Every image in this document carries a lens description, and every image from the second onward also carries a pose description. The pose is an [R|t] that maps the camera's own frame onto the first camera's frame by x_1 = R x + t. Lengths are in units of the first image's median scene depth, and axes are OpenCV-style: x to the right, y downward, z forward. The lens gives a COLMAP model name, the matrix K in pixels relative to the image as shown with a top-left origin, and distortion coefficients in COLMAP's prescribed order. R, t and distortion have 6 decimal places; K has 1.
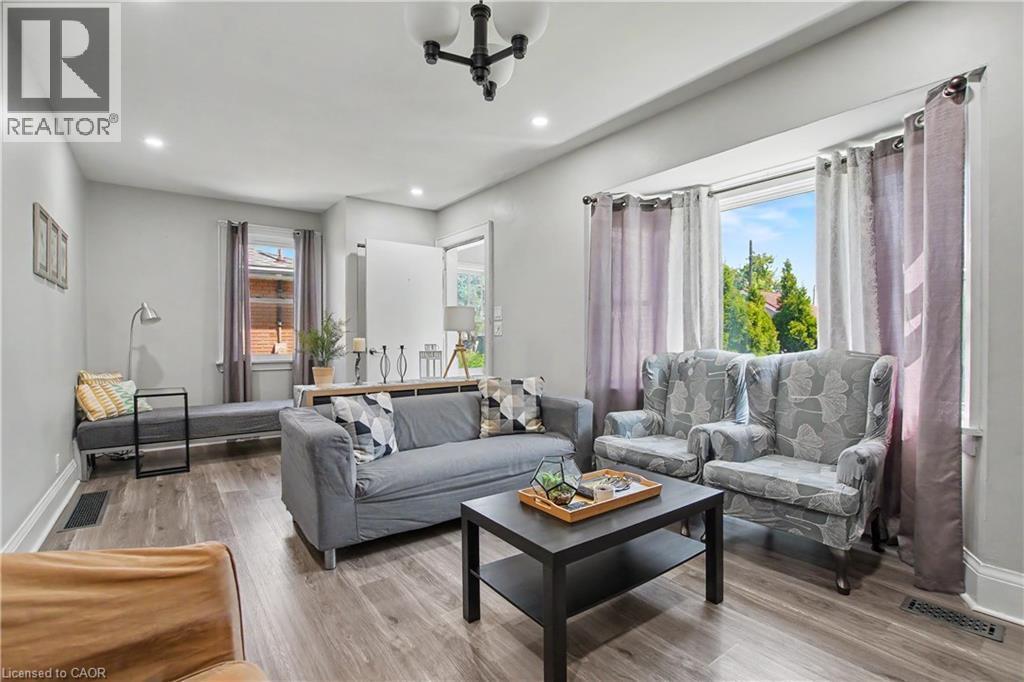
lens RADIAL K [[475.8, 0, 519.6], [0, 475.8, 342.0], [0, 0, 1]] dist [-0.028800, 0.001728]
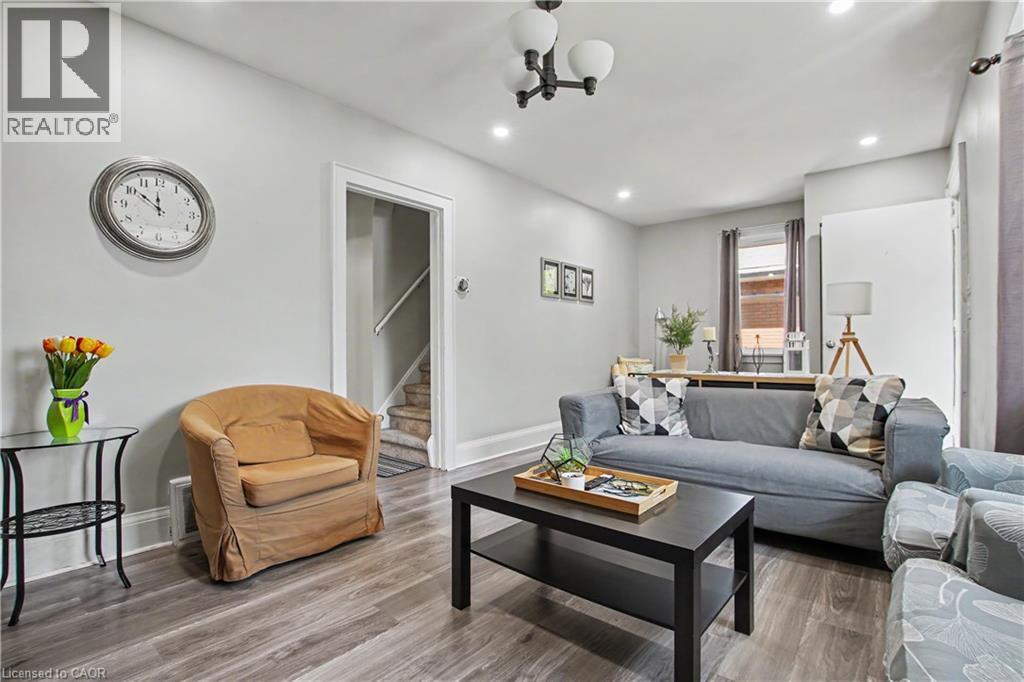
lens RADIAL K [[475.8, 0, 519.6], [0, 475.8, 342.0], [0, 0, 1]] dist [-0.028800, 0.001728]
pose [[0.230527, -0.005825, -0.973048, 0.569796], [0.000549, 0.999983, -0.005856, 0.029266], [0.973066, 0.000816, 0.230526, 0.369252]]
